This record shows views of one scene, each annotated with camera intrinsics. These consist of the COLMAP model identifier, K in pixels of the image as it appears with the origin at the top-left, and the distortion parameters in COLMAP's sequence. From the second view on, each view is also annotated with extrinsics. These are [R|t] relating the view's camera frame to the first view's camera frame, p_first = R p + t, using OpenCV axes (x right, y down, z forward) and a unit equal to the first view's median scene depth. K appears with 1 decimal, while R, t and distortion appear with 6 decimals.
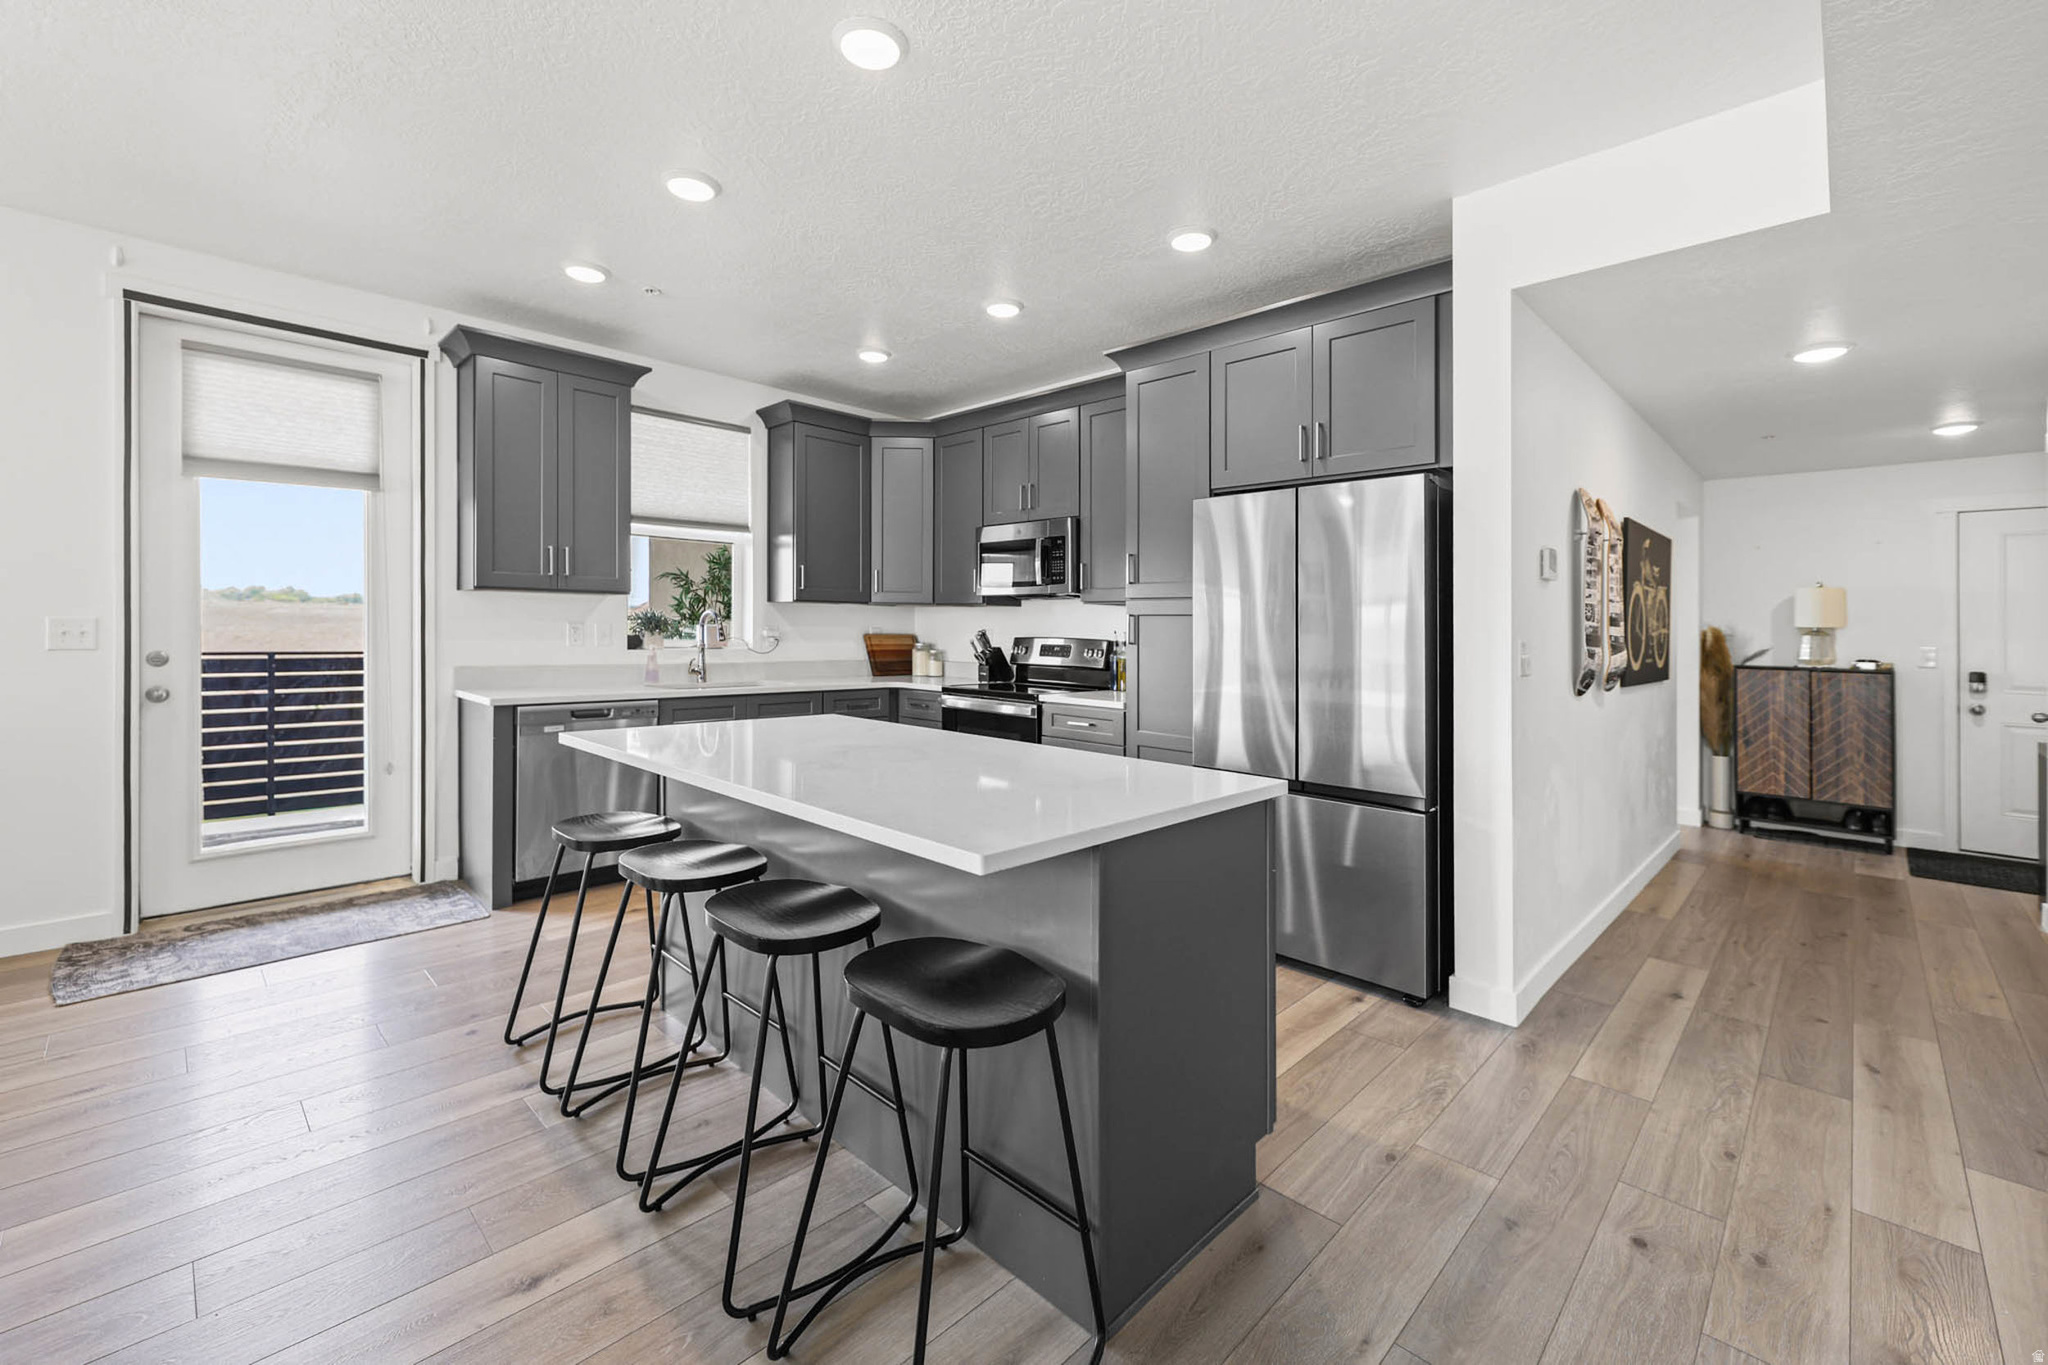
lens RADIAL K [[843.3, 0, 1026.5], [0, 843.3, 644.9], [0, 0, 1]] dist [0.001163, 0.000259]
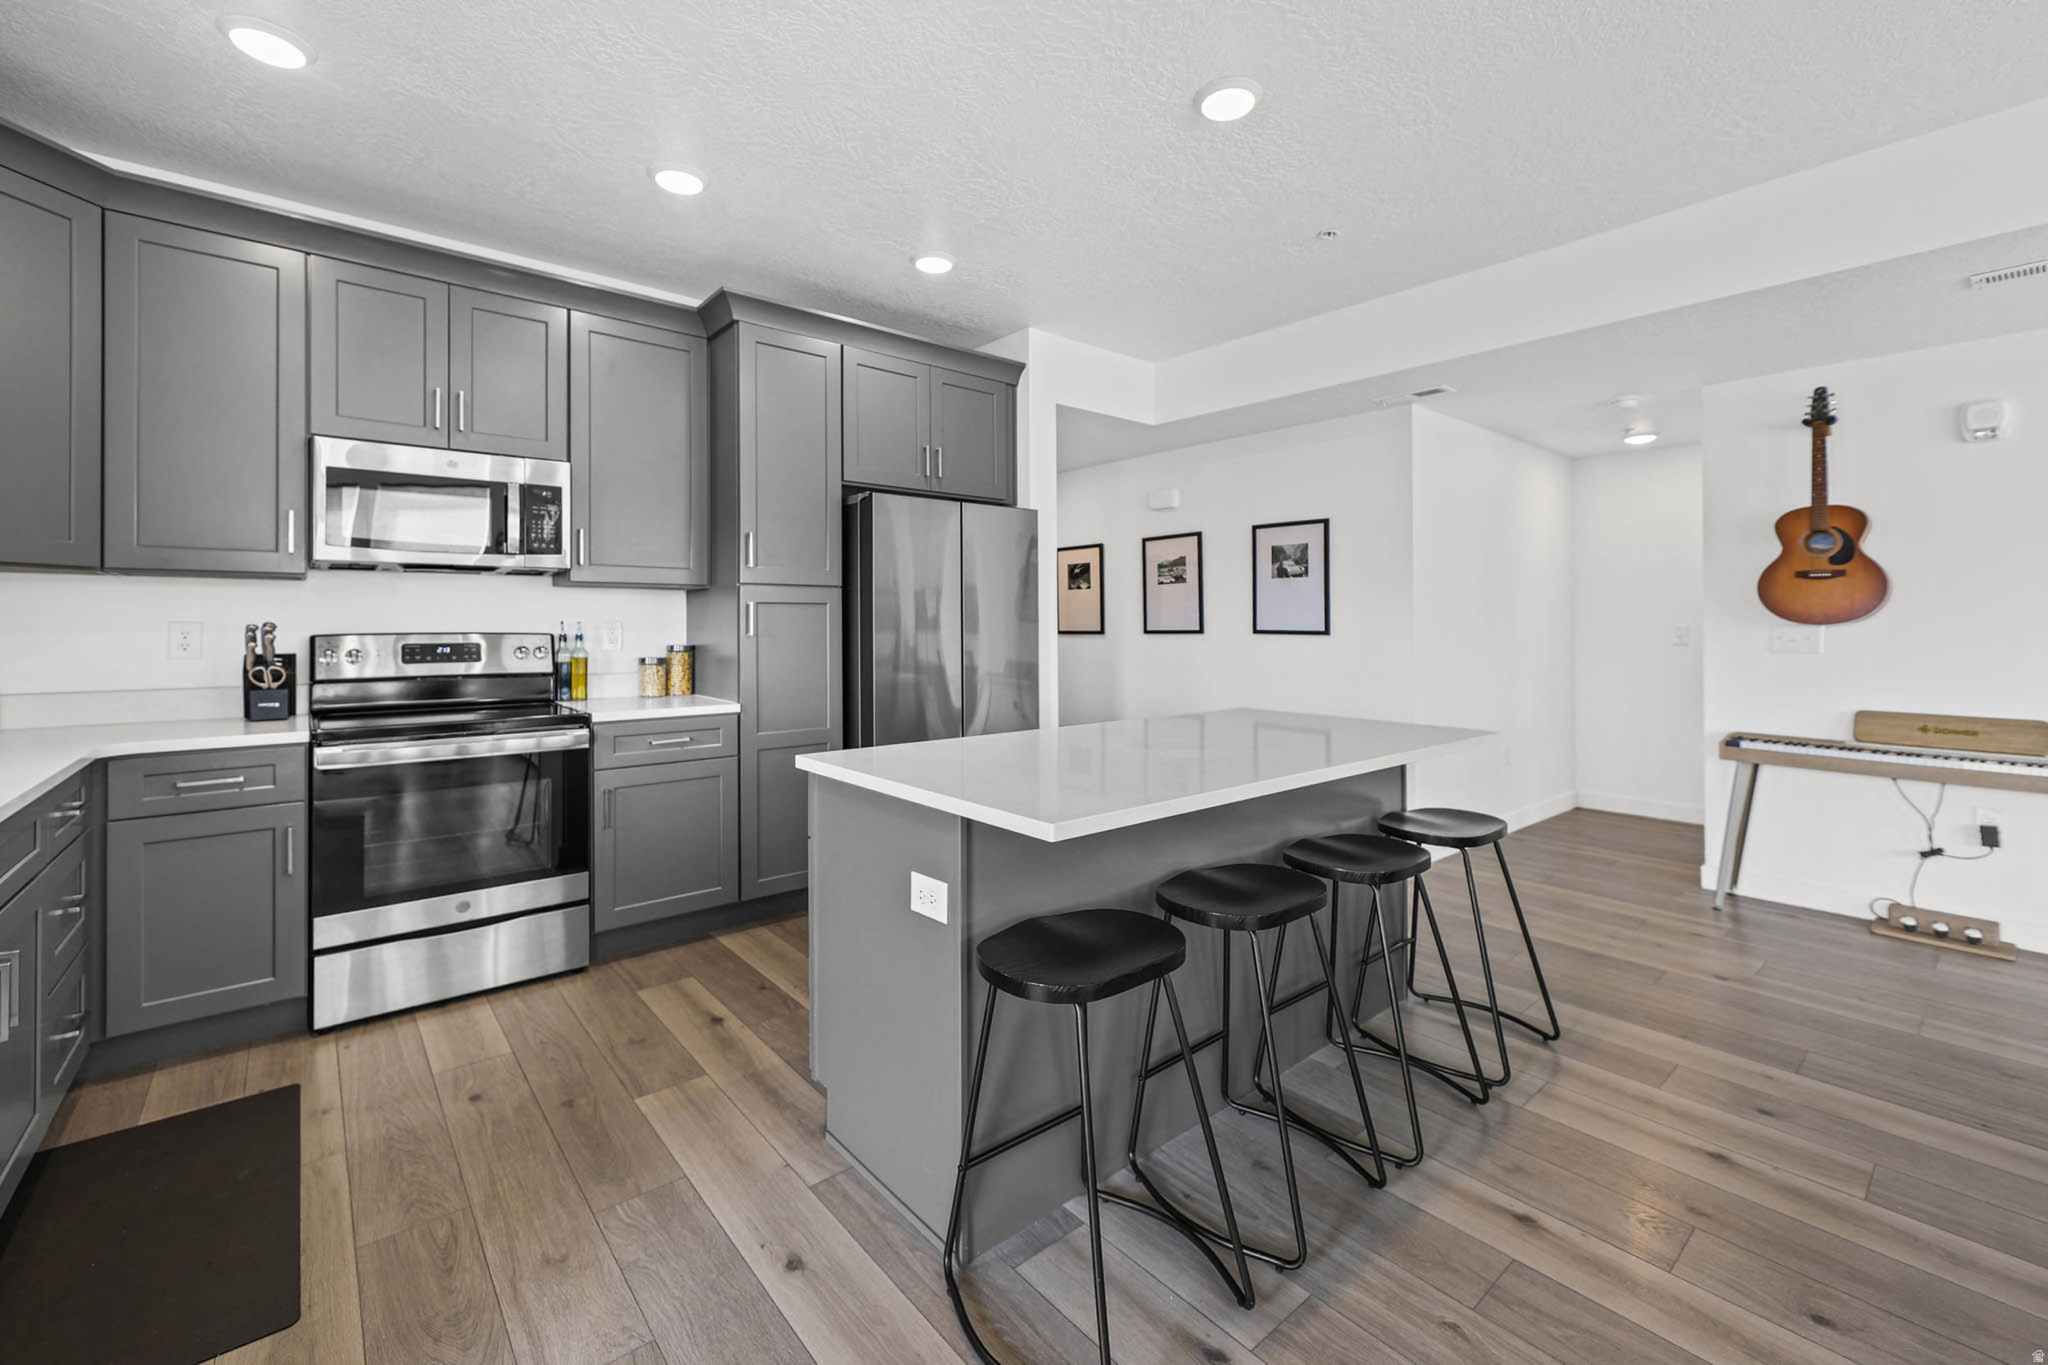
lens RADIAL K [[855.1, 0, 1016.8], [0, 855.1, 615.3], [0, 0, 1]] dist [-0.001359, -0.000173]
pose [[0.094451, -0.012763, 0.995448, -0.605000], [0.018337, 0.999770, 0.011078, -0.022247], [-0.995361, 0.017207, 0.094663, 0.531601]]
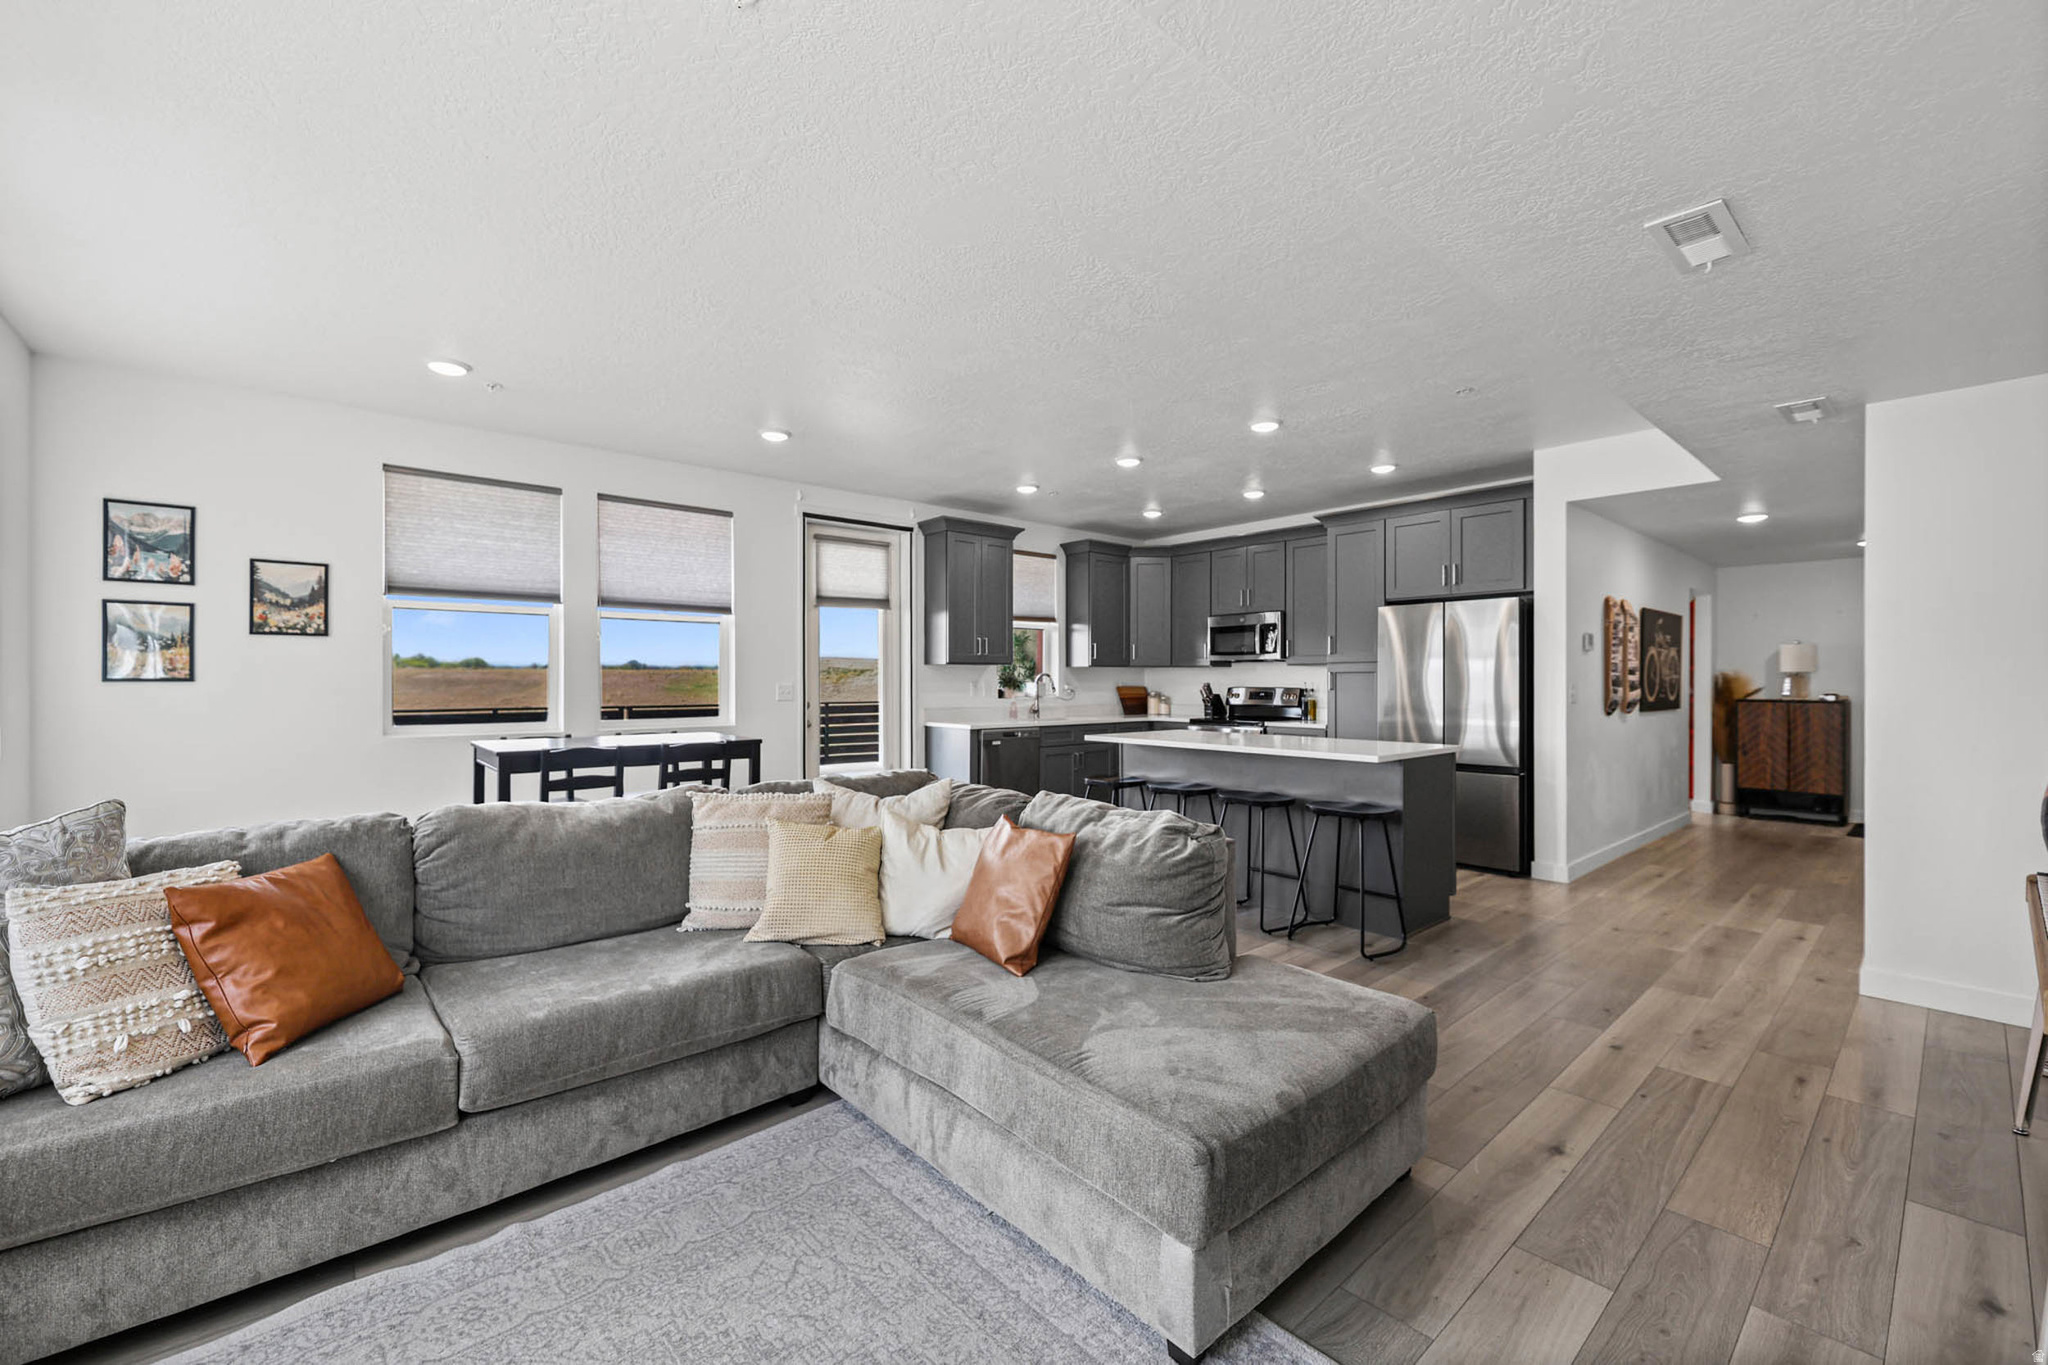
lens RADIAL K [[801.3, 0, 1020.4], [0, 801.3, 713.2], [0, 0, 1]] dist [-0.001782, -0.000149]
pose [[0.996062, -0.012179, -0.087816, -0.297375], [0.014035, 0.999690, 0.020550, 0.003674], [0.087538, -0.021701, 0.995925, -0.545802]]
